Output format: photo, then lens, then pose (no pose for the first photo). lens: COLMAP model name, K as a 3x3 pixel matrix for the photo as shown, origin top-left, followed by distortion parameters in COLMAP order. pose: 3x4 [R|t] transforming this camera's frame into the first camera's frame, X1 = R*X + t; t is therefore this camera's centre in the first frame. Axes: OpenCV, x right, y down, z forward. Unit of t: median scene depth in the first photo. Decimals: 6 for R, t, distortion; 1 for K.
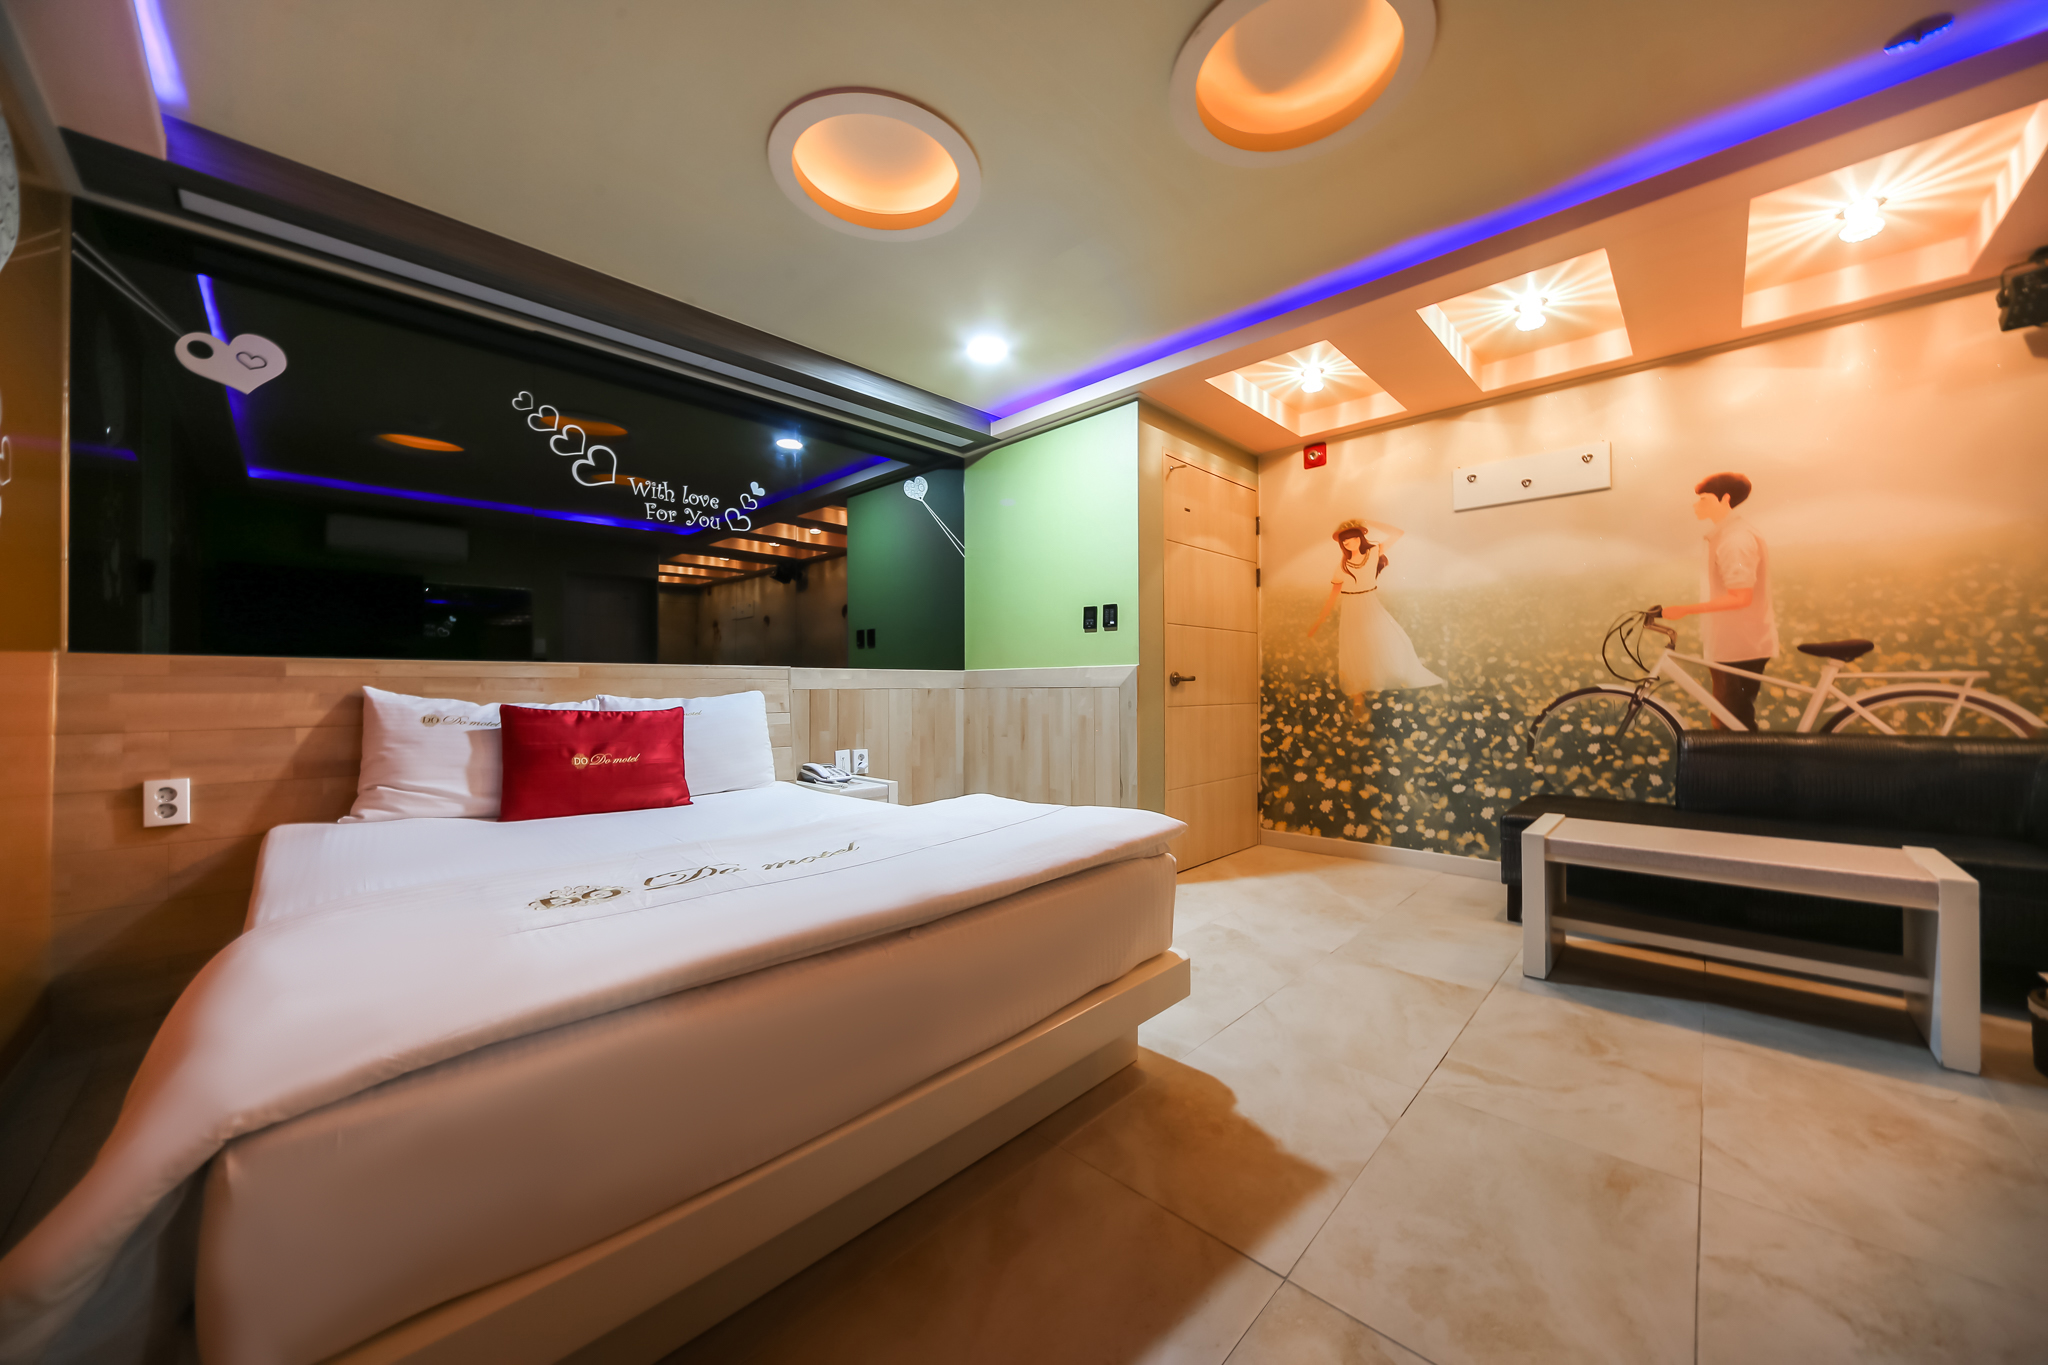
lens RADIAL K [[716.1, 0, 1031.8], [0, 716.1, 684.8], [0, 0, 1]] dist [-0.012492, 0.000280]
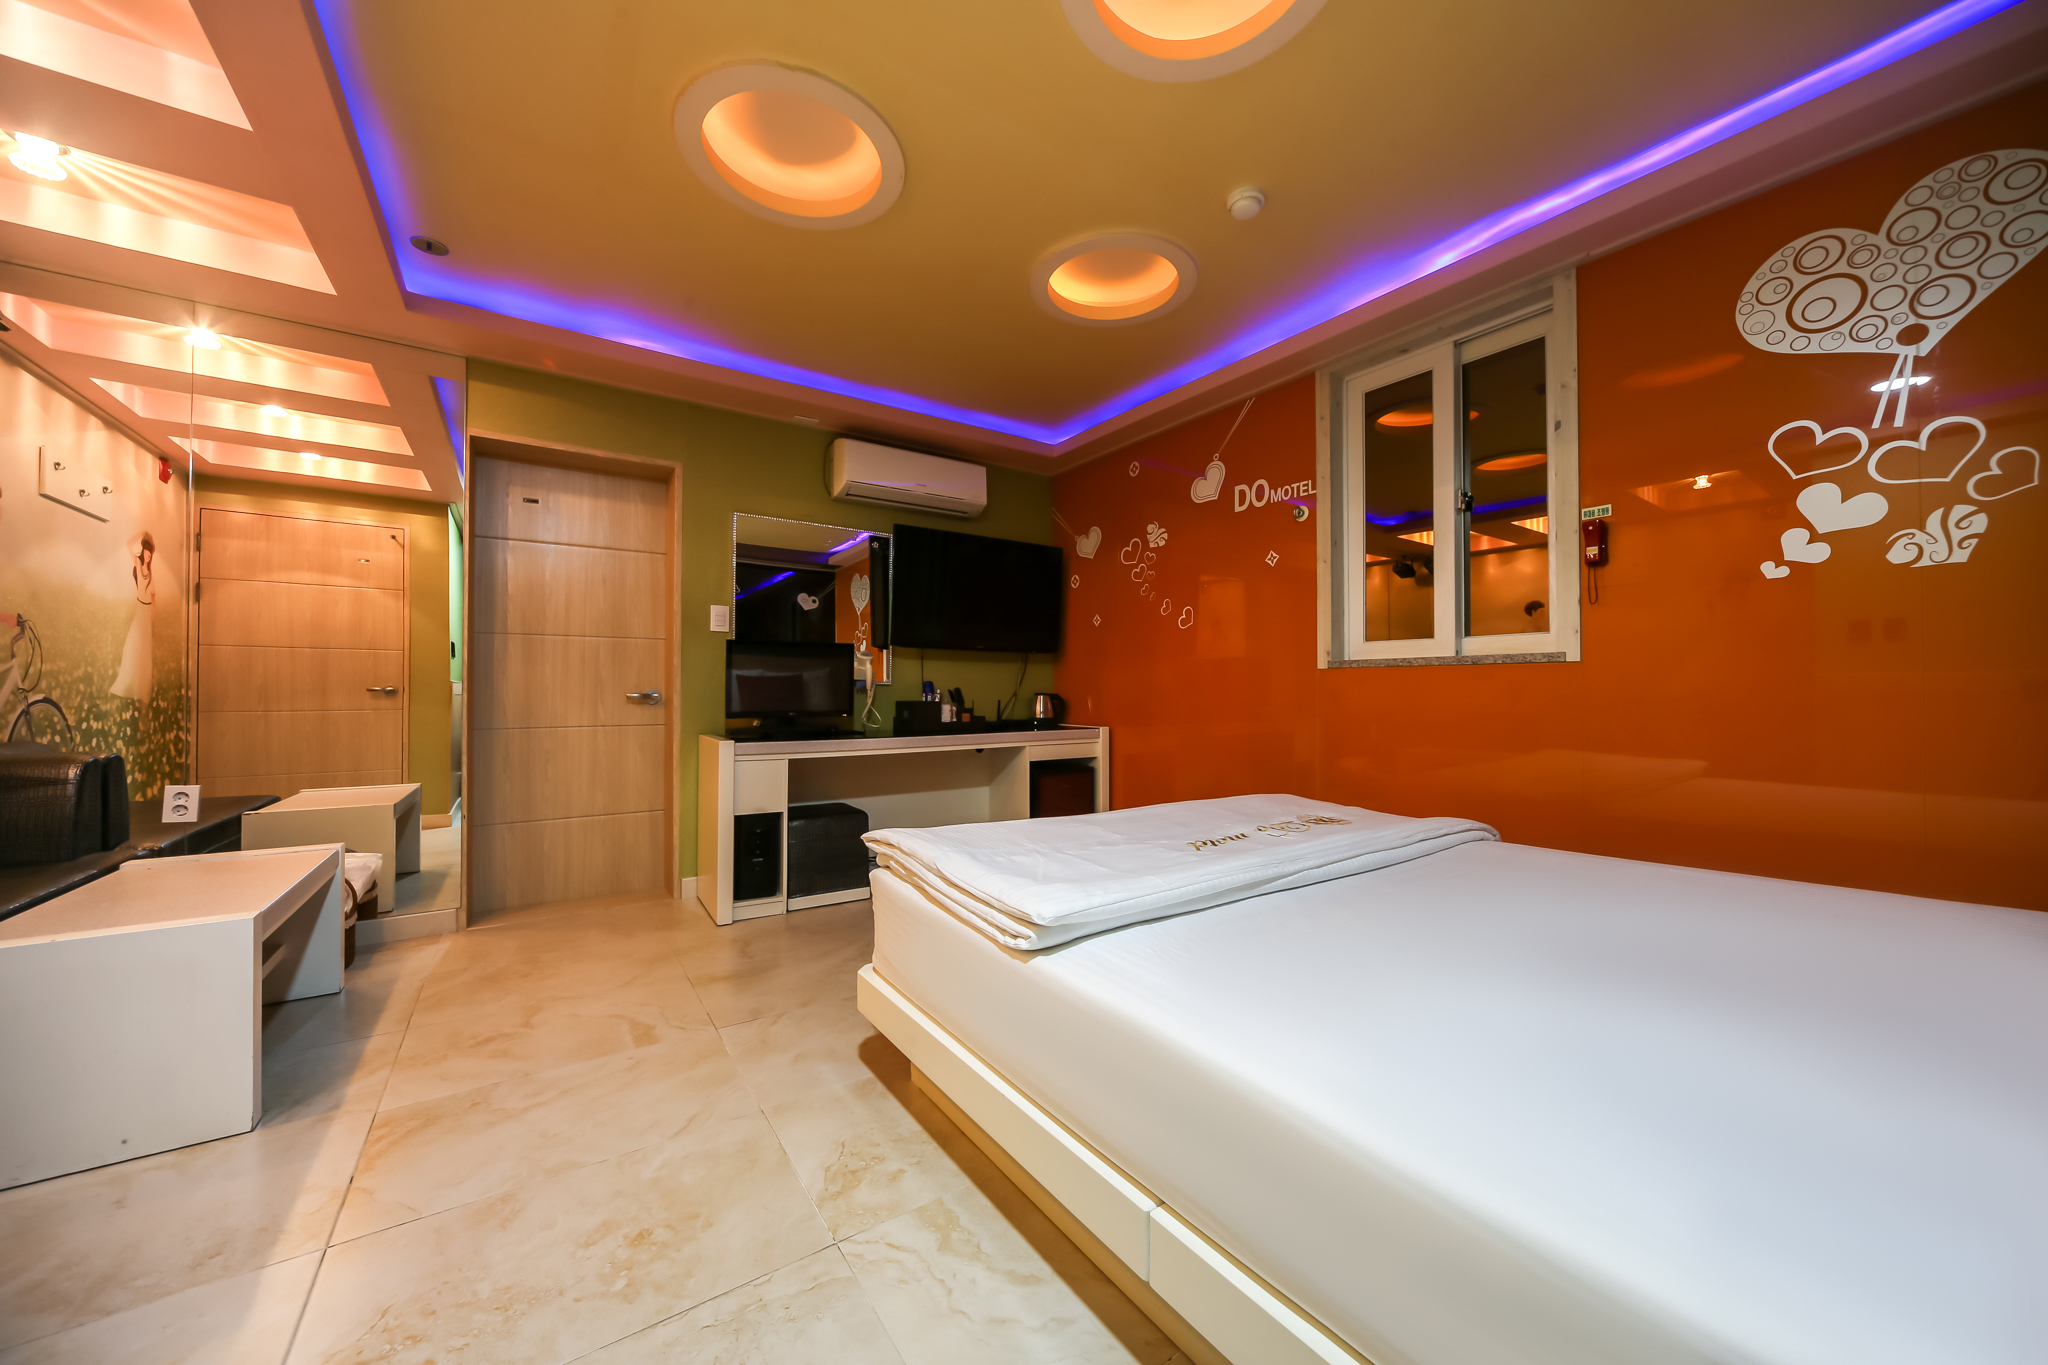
lens RADIAL K [[716.1, 0, 1031.8], [0, 716.1, 684.8], [0, 0, 1]] dist [-0.012492, 0.000280]
pose [[-0.980589, 0.008376, 0.195894, -0.169698], [0.005865, 0.999893, -0.013395, 0.000848], [-0.195985, -0.011986, -0.980534, 1.555391]]
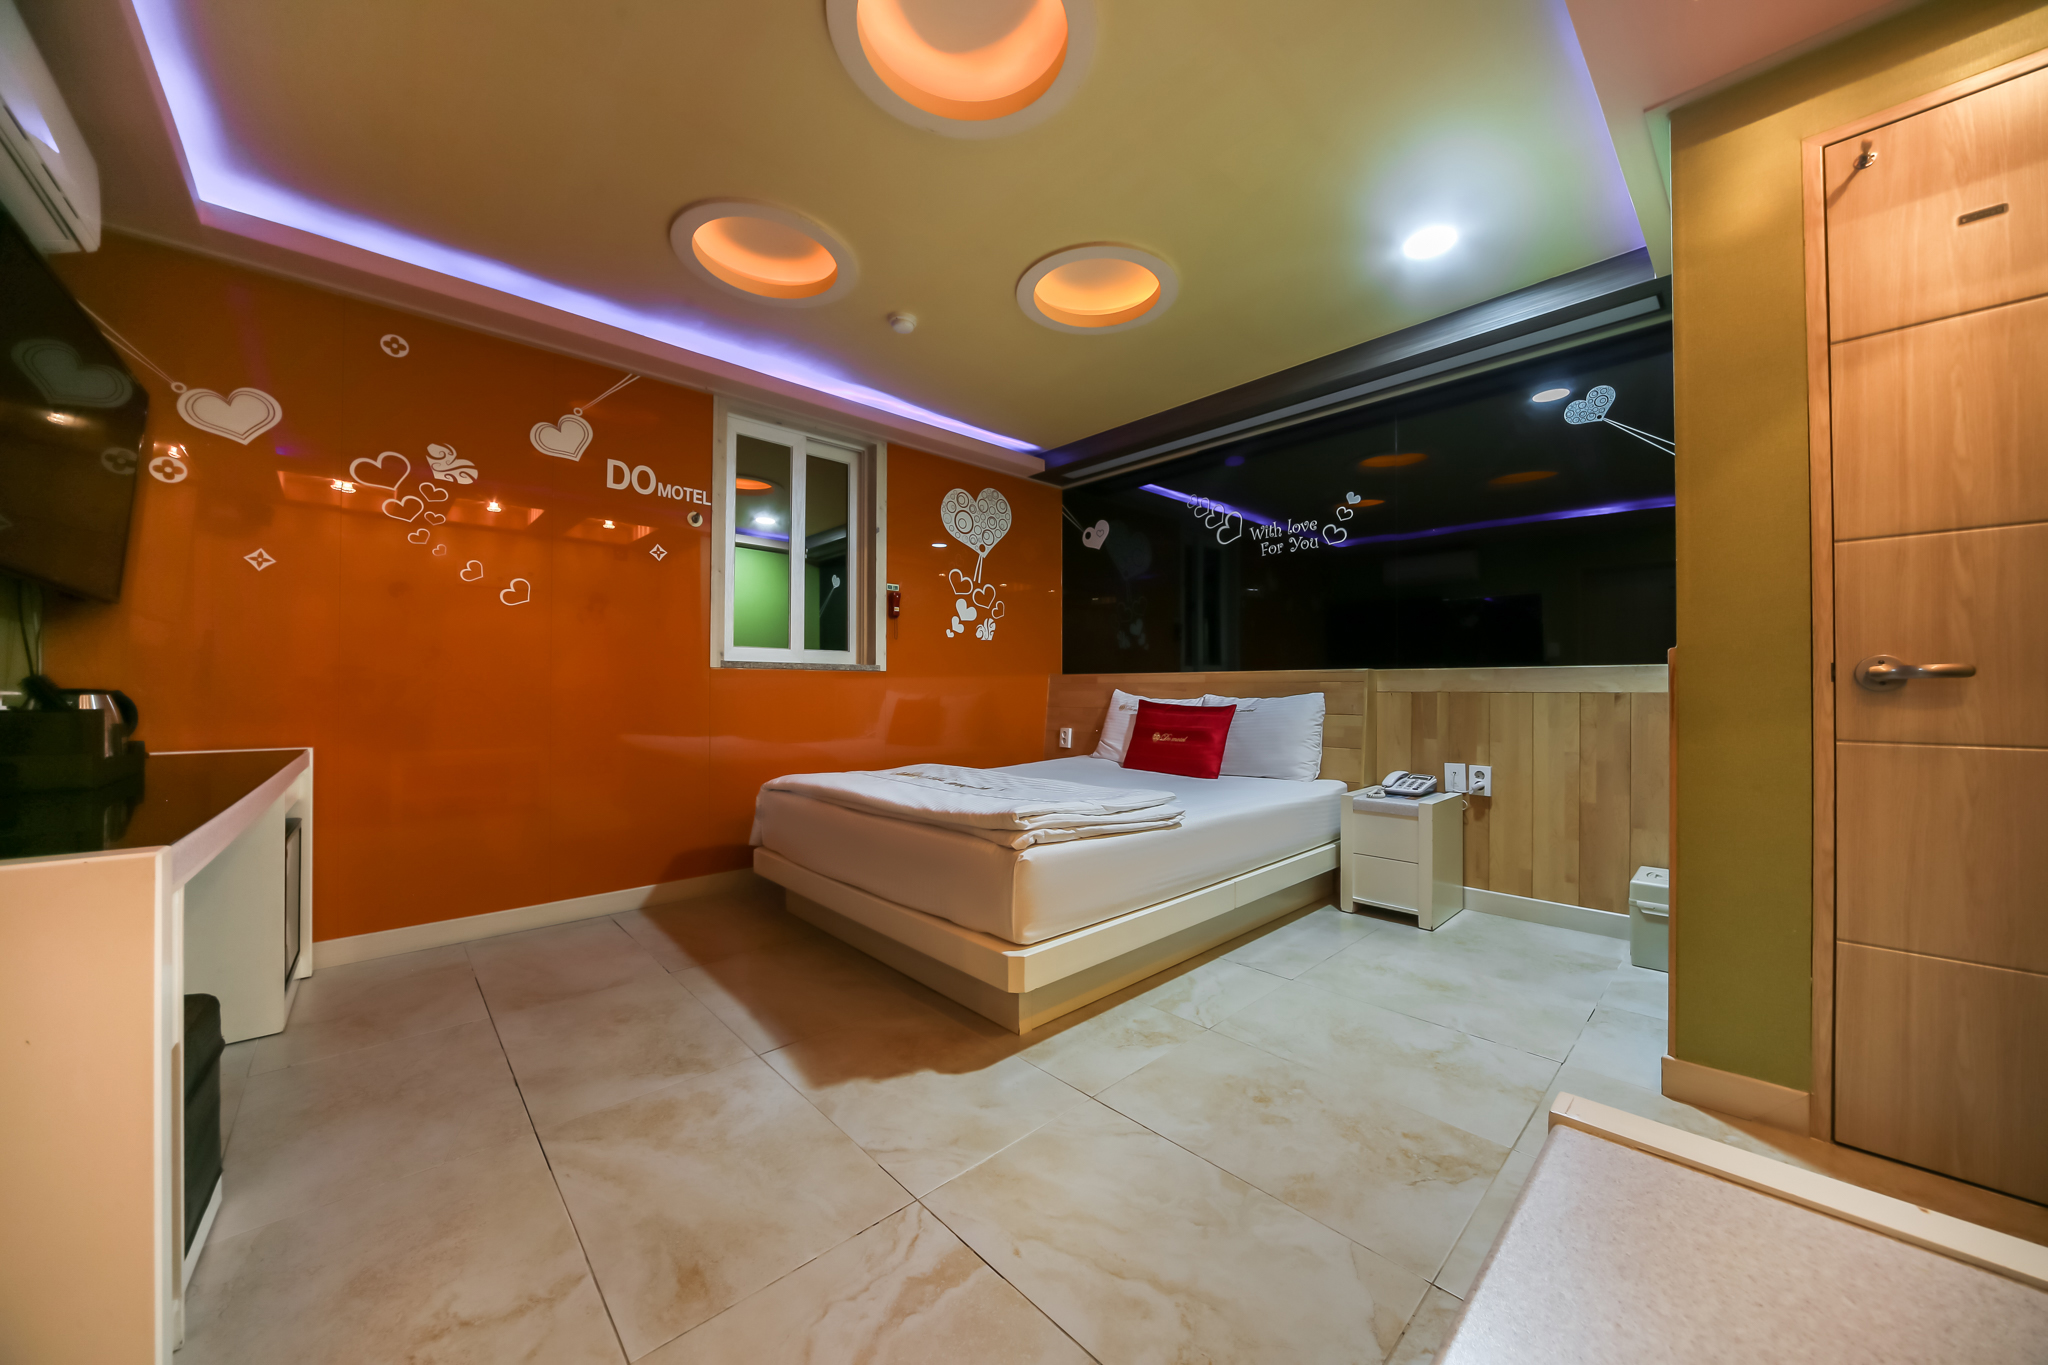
lens RADIAL K [[716.1, 0, 1031.8], [0, 716.1, 684.8], [0, 0, 1]] dist [-0.012492, 0.000280]
pose [[-0.052642, -0.001518, -0.998612, 0.991831], [0.002881, 0.999994, -0.001672, -0.004175], [0.998609, -0.002965, -0.052637, 0.868932]]
